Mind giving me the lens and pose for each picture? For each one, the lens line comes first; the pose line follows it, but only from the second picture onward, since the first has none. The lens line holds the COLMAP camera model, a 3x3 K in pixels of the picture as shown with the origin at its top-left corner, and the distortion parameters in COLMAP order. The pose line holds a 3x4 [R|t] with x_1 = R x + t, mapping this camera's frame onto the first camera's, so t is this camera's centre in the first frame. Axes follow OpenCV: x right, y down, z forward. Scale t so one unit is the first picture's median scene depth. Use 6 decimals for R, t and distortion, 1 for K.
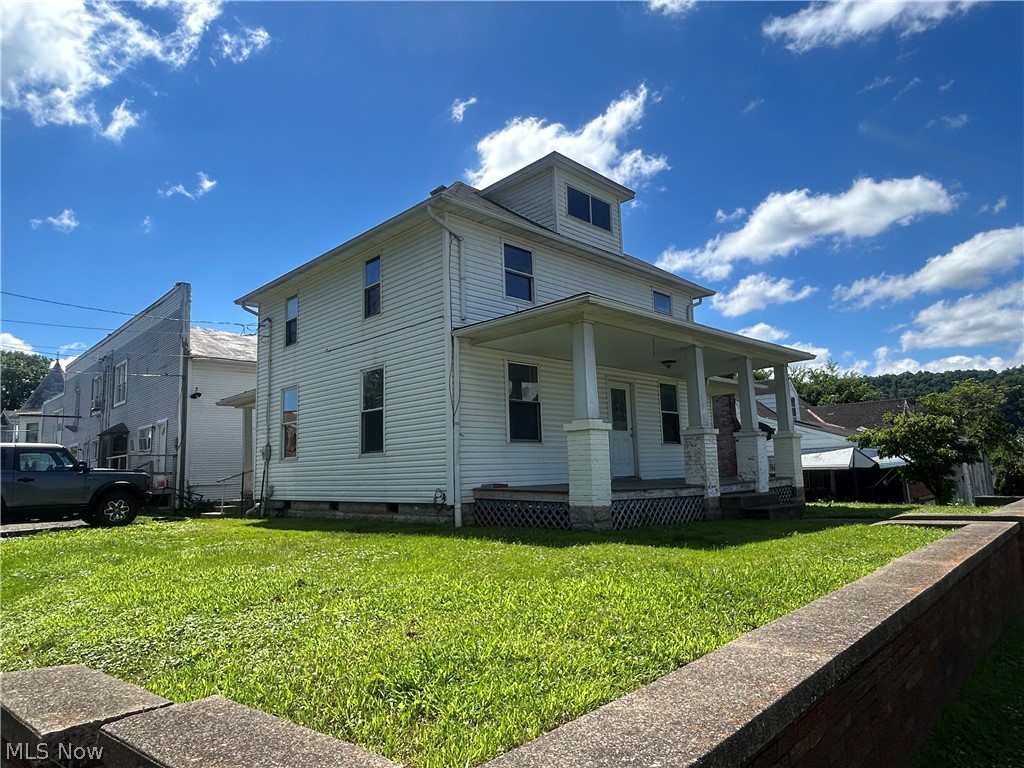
lens RADIAL K [[661.9, 0, 511.6], [0, 661.9, 389.5], [0, 0, 1]] dist [0.007732, -0.002185]
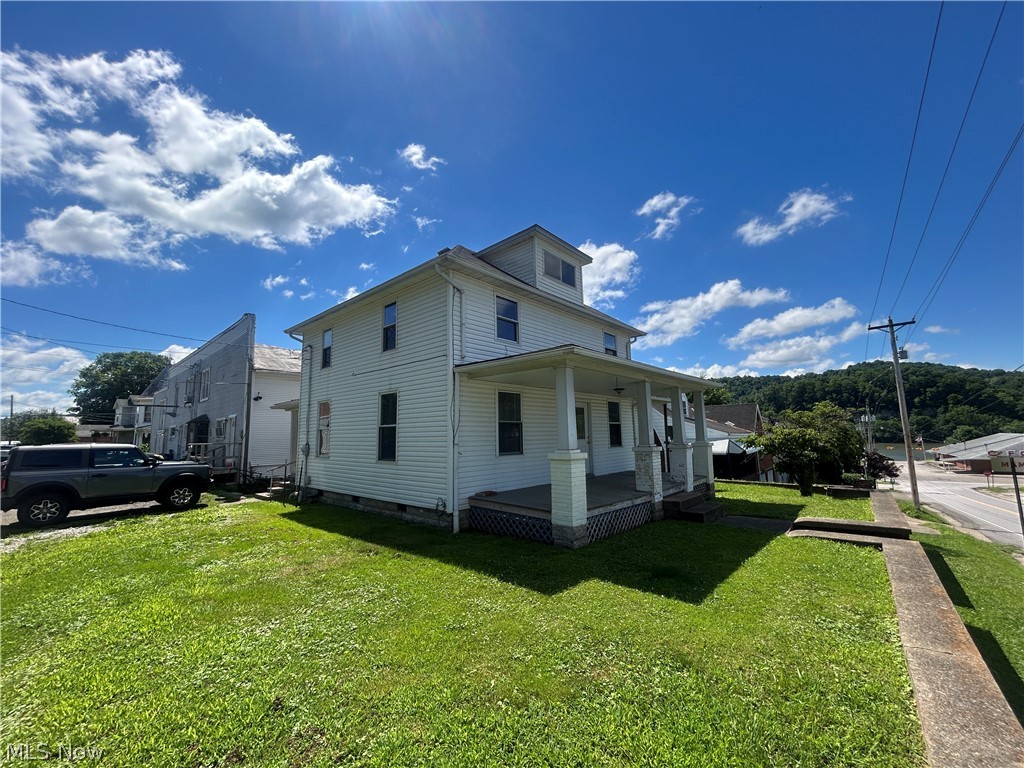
lens RADIAL K [[412.2, 0, 511.5], [0, 412.2, 378.7], [0, 0, 1]] dist [-0.001440, -0.000061]
pose [[0.997996, 0.018857, 0.060396, -0.025749], [-0.019138, 0.999809, 0.004075, -0.064229], [-0.060307, -0.005223, 0.998166, 0.209302]]
